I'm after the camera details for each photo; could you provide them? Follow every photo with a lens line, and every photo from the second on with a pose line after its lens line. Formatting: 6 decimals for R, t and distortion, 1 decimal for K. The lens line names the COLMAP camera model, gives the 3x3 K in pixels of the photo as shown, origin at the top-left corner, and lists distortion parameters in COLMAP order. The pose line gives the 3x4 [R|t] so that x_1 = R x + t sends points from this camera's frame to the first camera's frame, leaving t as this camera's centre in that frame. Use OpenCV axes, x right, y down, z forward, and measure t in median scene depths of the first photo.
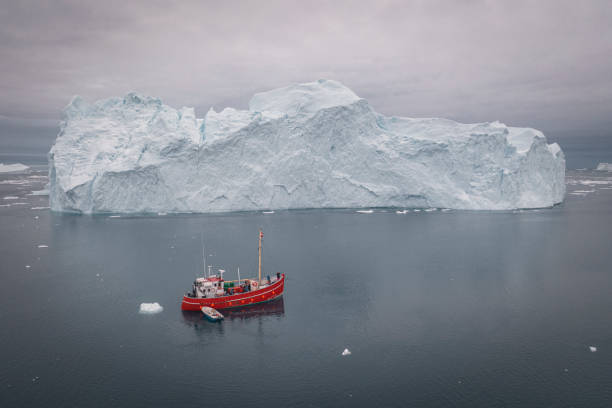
lens RADIAL K [[506.6, 0, 306.0], [0, 506.6, 204.0], [0, 0, 1]] dist [-0.029304, -0.000357]
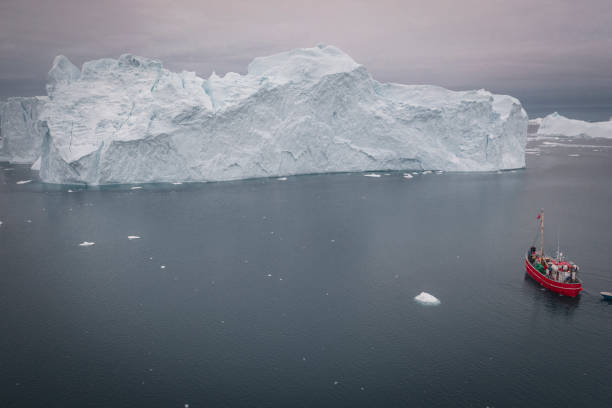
lens RADIAL K [[506.6, 0, 306.0], [0, 506.6, 204.0], [0, 0, 1]] dist [-0.029304, -0.000357]
pose [[0.980501, -0.034663, 0.193435, -0.213848], [0.016533, 0.995382, 0.094561, -0.027685], [-0.195819, -0.089519, 0.976545, -0.004141]]
